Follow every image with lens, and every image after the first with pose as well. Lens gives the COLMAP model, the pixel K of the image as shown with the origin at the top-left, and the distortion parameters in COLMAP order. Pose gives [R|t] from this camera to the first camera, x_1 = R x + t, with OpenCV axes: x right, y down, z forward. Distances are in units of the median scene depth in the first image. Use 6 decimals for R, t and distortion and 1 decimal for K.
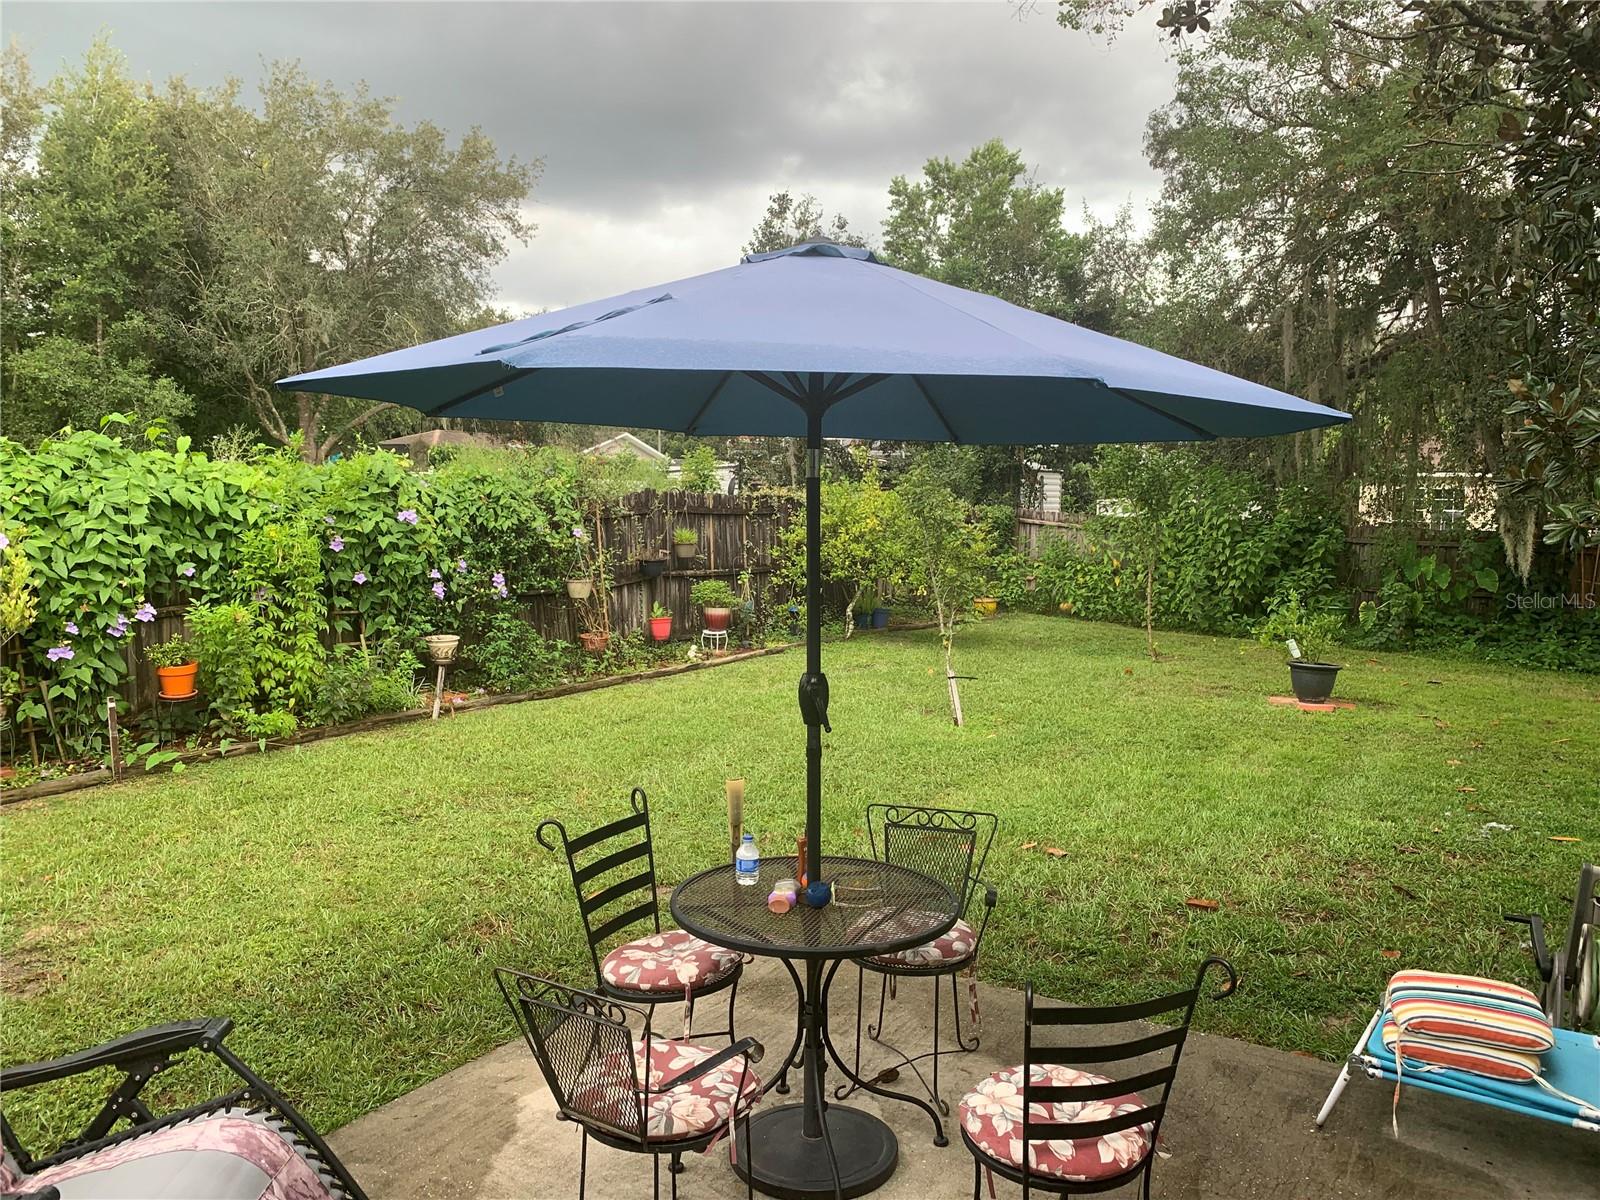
lens RADIAL K [[1213.9, 0, 815.5], [0, 1213.9, 595.0], [0, 0, 1]] dist [0.038568, -0.041881]
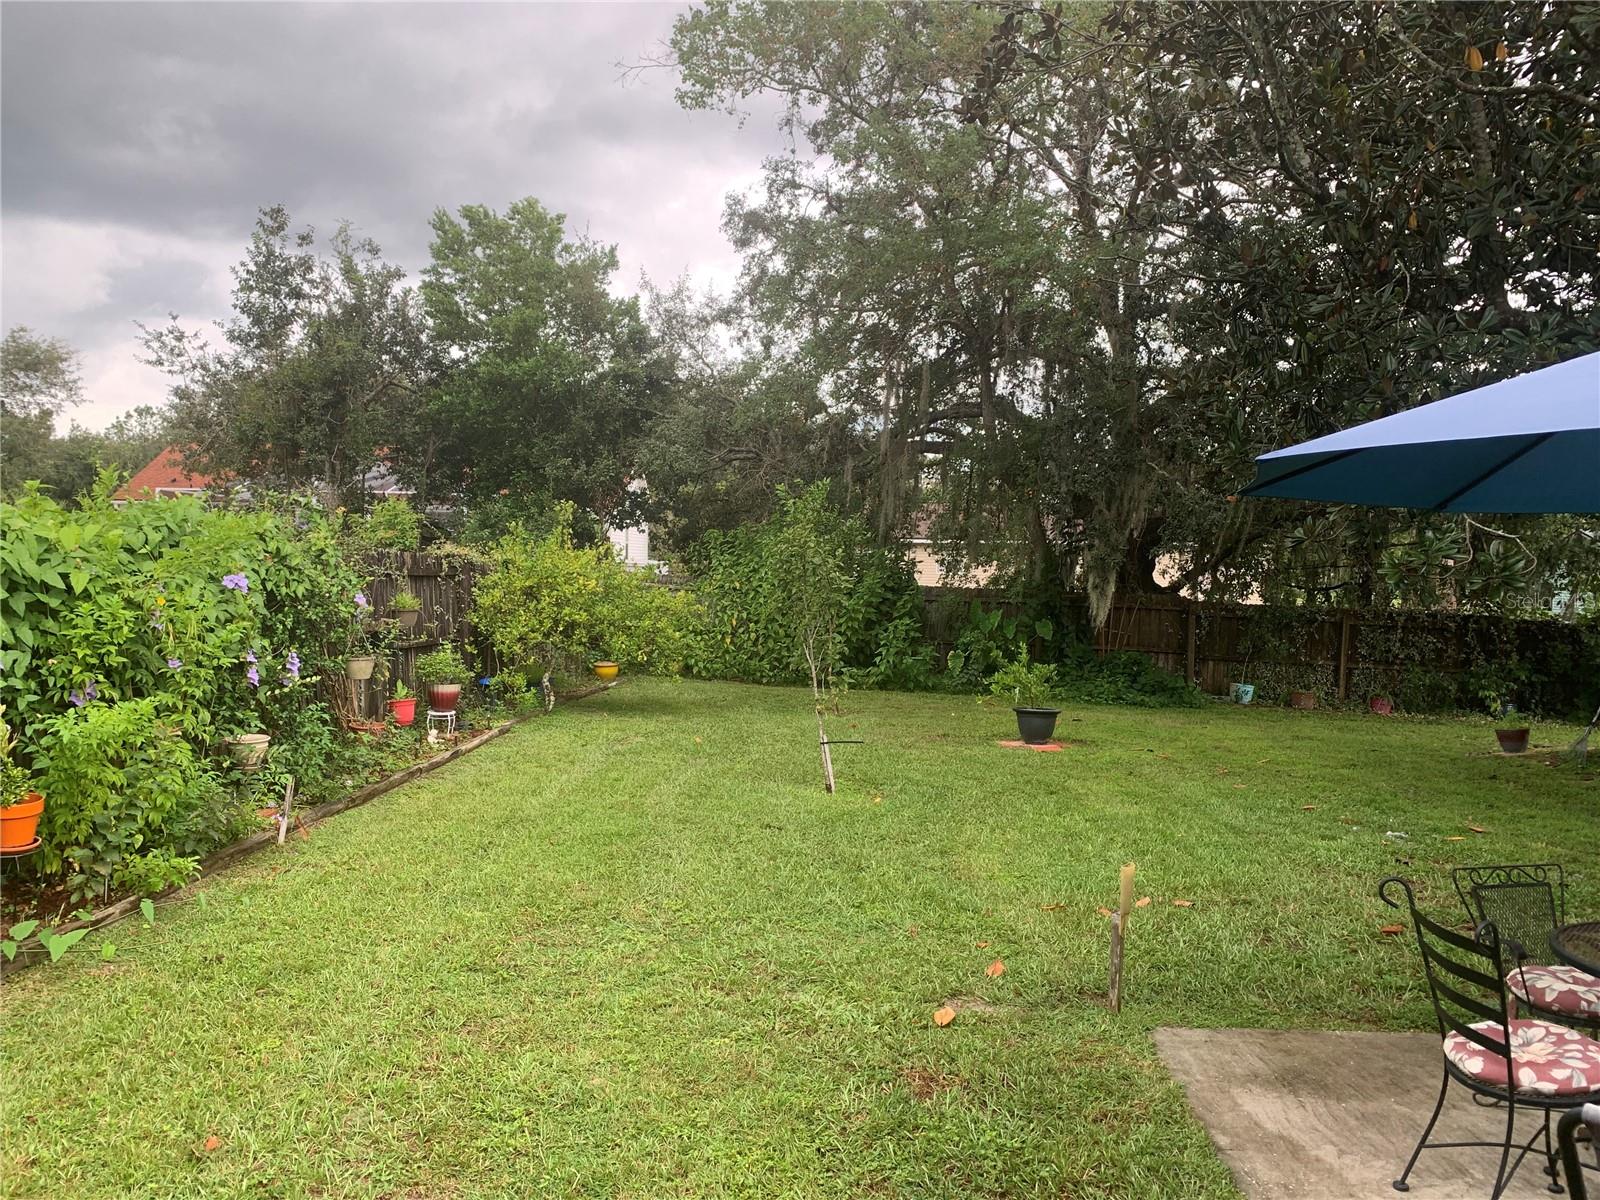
lens RADIAL K [[1213.9, 0, 803.6], [0, 1213.9, 597.9], [0, 0, 1]] dist [0.038568, -0.041881]
pose [[0.882962, -0.015375, 0.469193, -0.254019], [0.038300, 0.998491, -0.039356, -0.006796], [-0.467880, 0.052719, 0.882218, 0.106515]]
